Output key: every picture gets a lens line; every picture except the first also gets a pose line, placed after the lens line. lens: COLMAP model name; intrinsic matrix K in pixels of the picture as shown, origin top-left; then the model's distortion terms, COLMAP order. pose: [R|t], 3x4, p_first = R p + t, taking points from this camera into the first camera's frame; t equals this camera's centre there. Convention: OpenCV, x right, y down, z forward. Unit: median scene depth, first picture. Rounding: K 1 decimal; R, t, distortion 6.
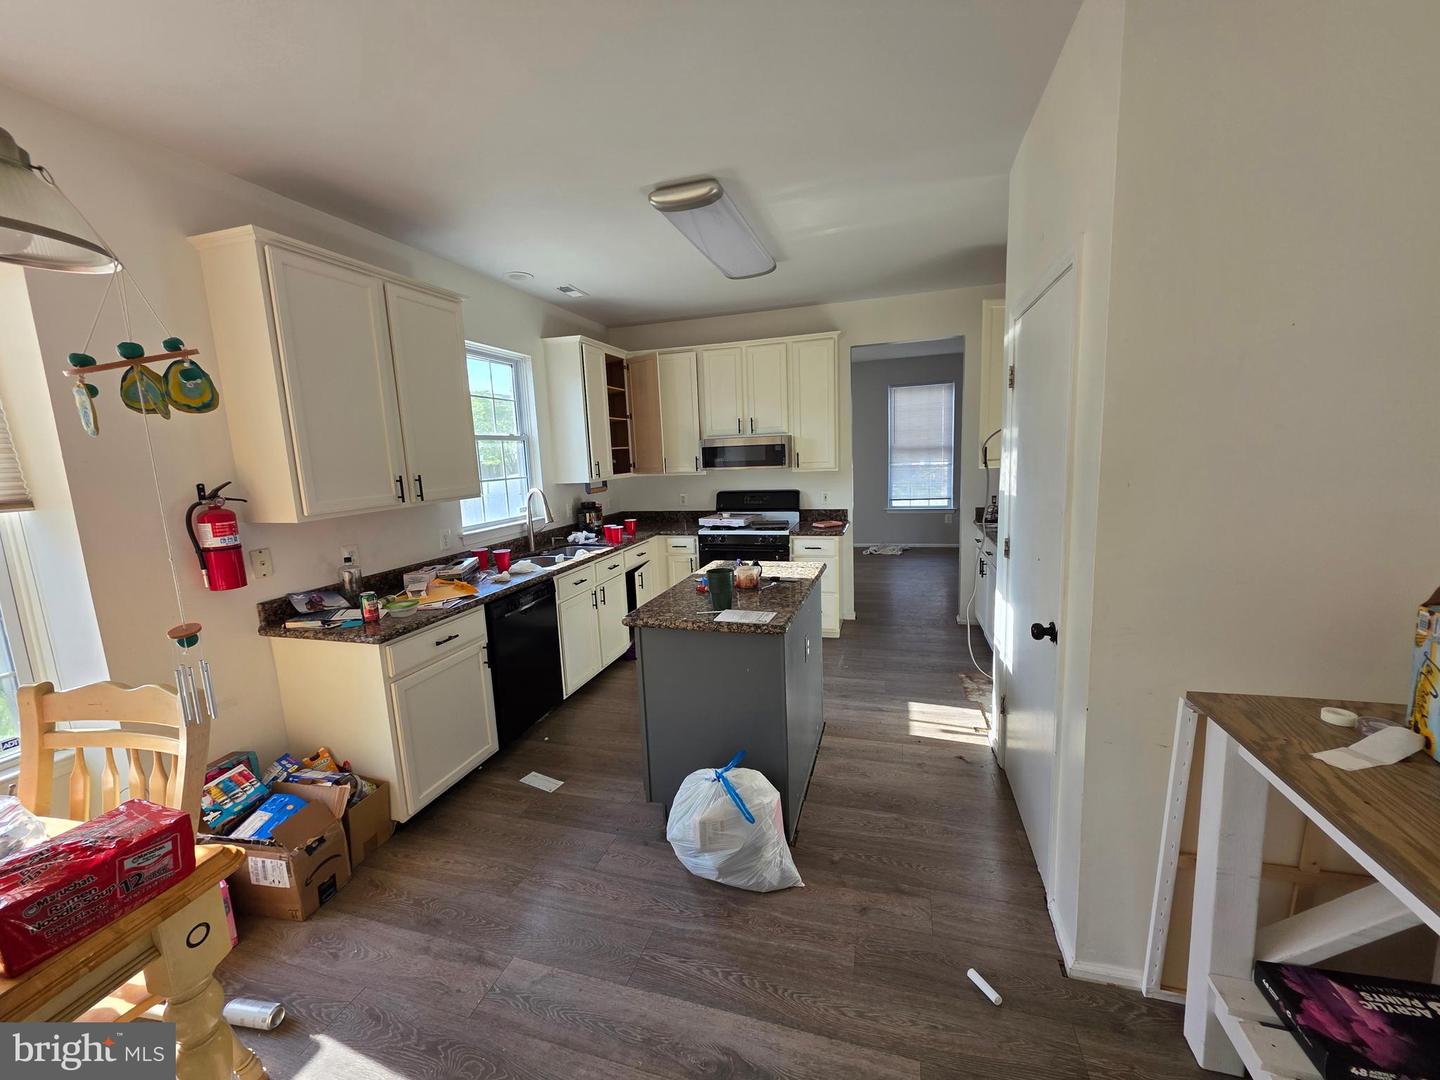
lens RADIAL K [[577.2, 0, 718.3], [0, 577.2, 539.8], [0, 0, 1]] dist [0.001649, 0.000669]
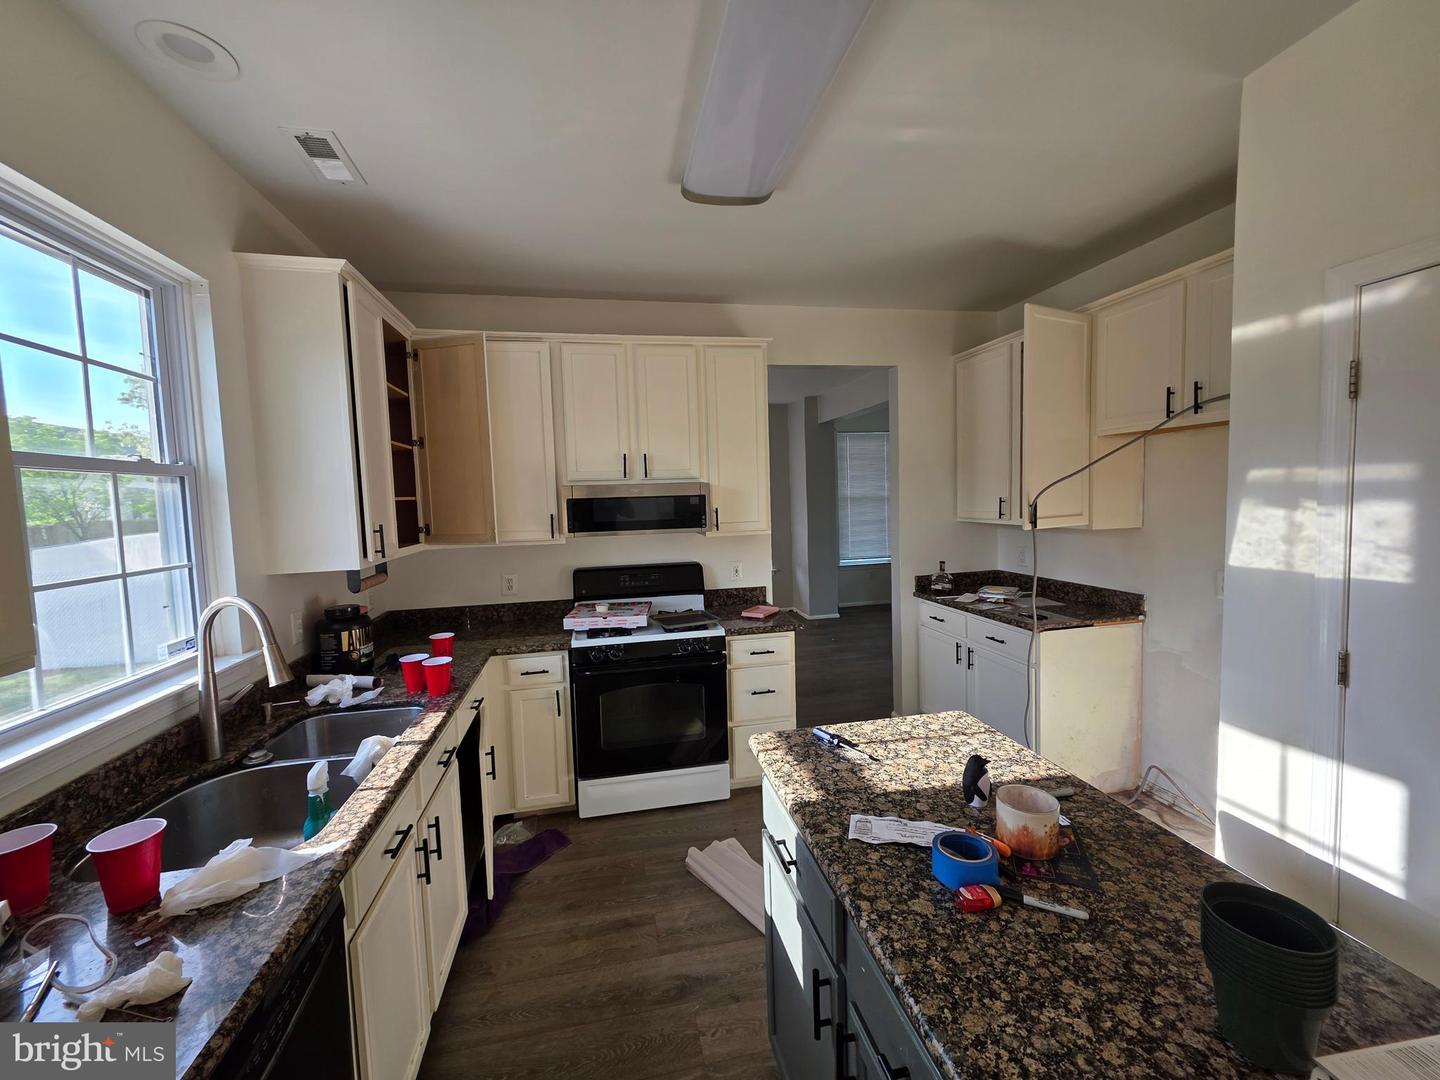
lens RADIAL K [[577.2, 0, 721.3], [0, 577.2, 535.3], [0, 0, 1]] dist [0.001649, 0.000669]
pose [[0.879961, -0.019778, 0.474634, -0.174356], [0.069497, 0.993743, -0.087438, -0.060518], [-0.469935, 0.109927, 0.875830, 0.412616]]
